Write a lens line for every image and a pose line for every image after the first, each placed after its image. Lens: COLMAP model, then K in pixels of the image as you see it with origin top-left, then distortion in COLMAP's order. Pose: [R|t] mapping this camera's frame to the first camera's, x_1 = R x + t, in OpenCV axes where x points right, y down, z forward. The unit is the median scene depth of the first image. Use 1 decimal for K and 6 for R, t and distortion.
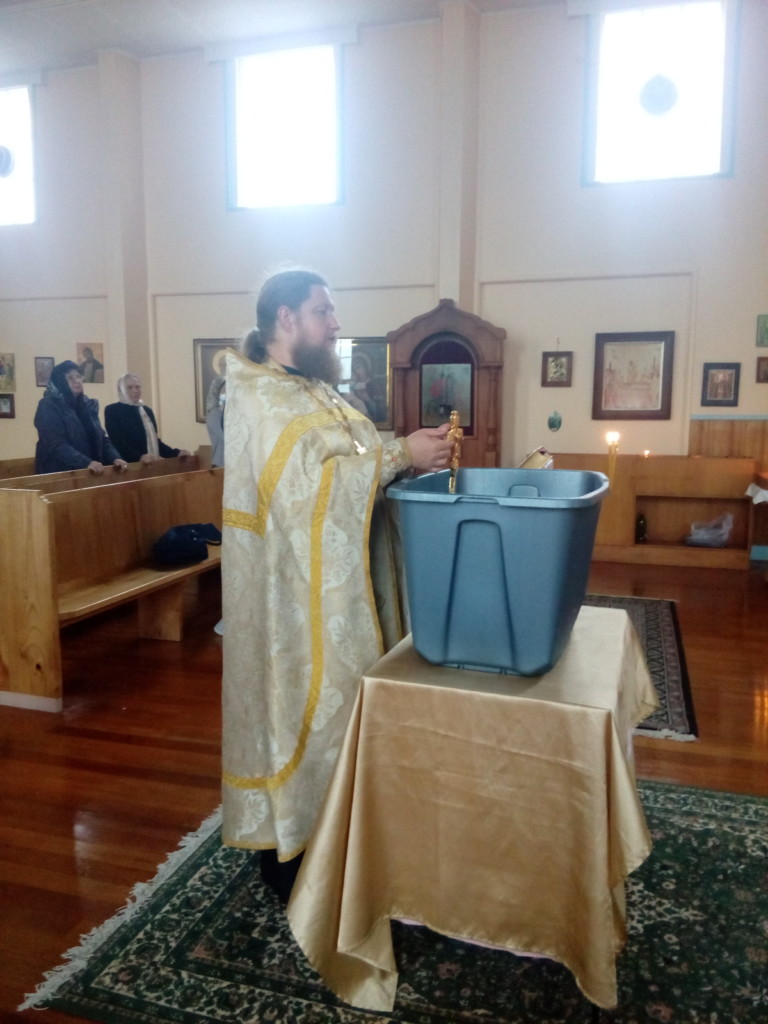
lens RADIAL K [[814.1, 0, 383.3], [0, 814.1, 501.0], [0, 0, 1]] dist [0.118157, -0.203518]
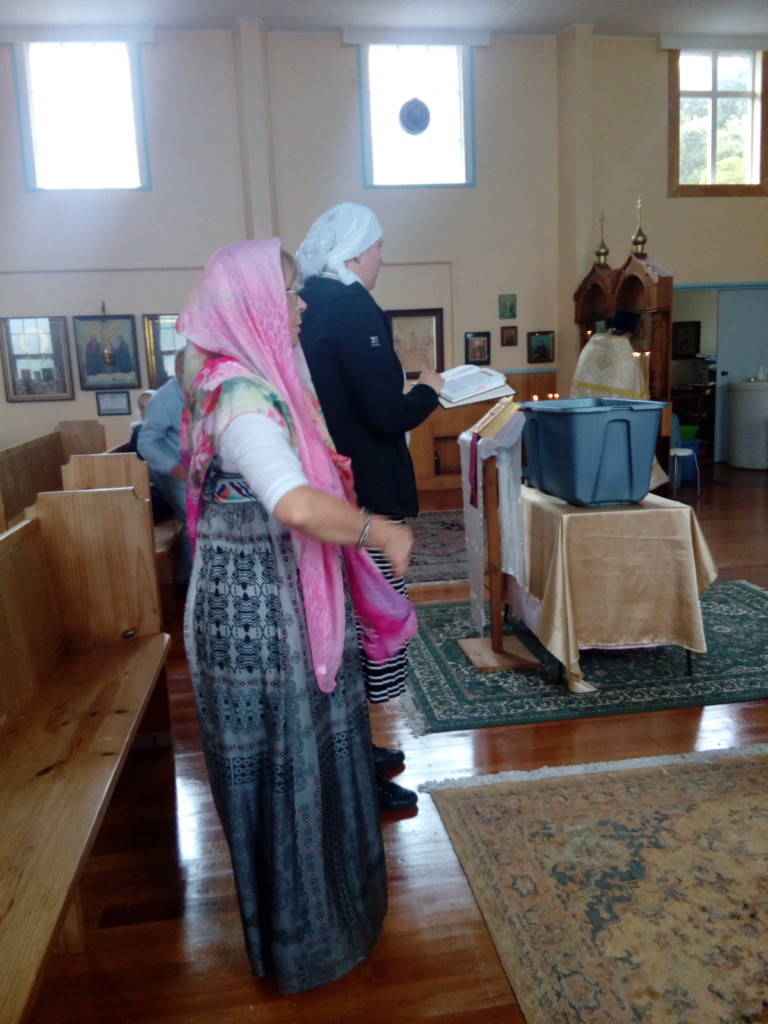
lens RADIAL K [[814.1, 0, 383.3], [0, 814.1, 501.0], [0, 0, 1]] dist [0.118157, -0.203518]
pose [[0.901444, -0.111071, 0.418405, -0.309932], [0.096780, 0.993768, 0.055298, 0.014067], [-0.421940, -0.009355, 0.906576, -0.124574]]
